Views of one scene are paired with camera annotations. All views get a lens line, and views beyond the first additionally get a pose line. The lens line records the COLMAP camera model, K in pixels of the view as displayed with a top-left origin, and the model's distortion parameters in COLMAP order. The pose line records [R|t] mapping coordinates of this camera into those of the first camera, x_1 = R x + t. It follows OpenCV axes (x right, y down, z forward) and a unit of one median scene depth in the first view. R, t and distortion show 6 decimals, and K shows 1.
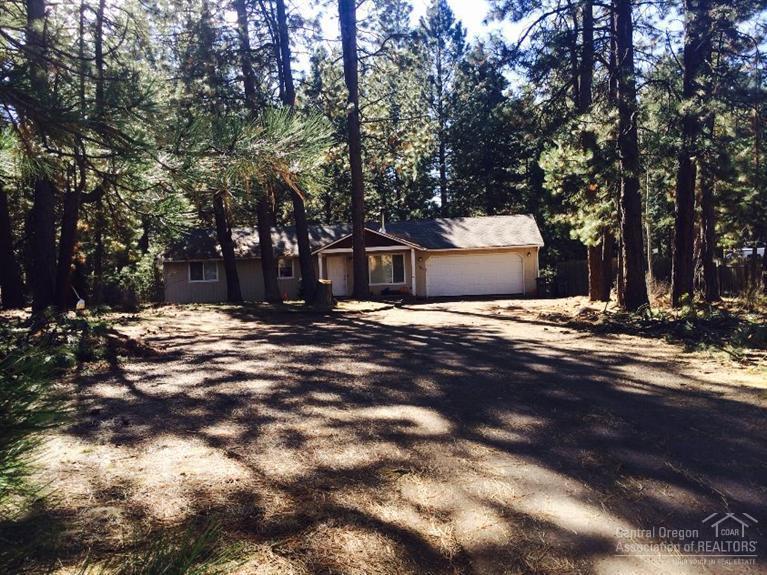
lens RADIAL K [[649.8, 0, 380.3], [0, 649.8, 287.9], [0, 0, 1]] dist [0.021685, -0.034025]
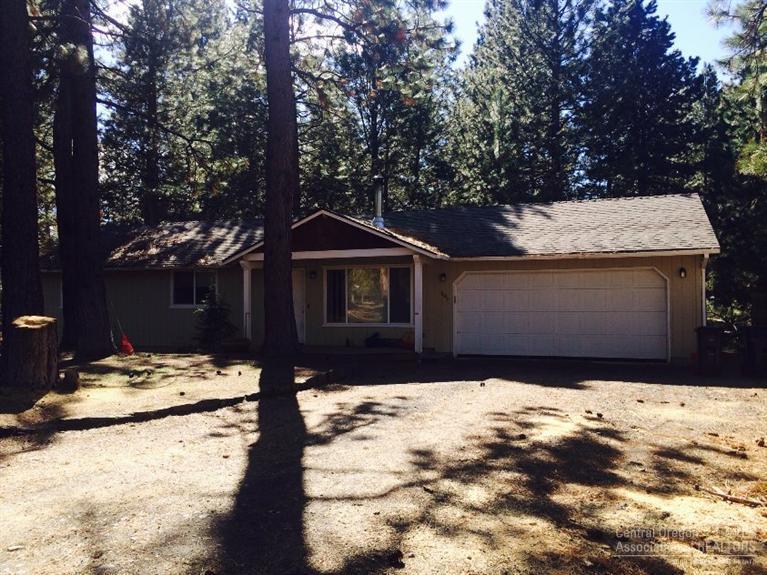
lens RADIAL K [[649.8, 0, 388.3], [0, 649.8, 285.0], [0, 0, 1]] dist [0.021685, -0.034025]
pose [[0.972064, 0.019778, -0.233882, 0.136463], [-0.024466, 0.999553, -0.017160, -0.029041], [0.233438, 0.022403, 0.972113, 0.510431]]
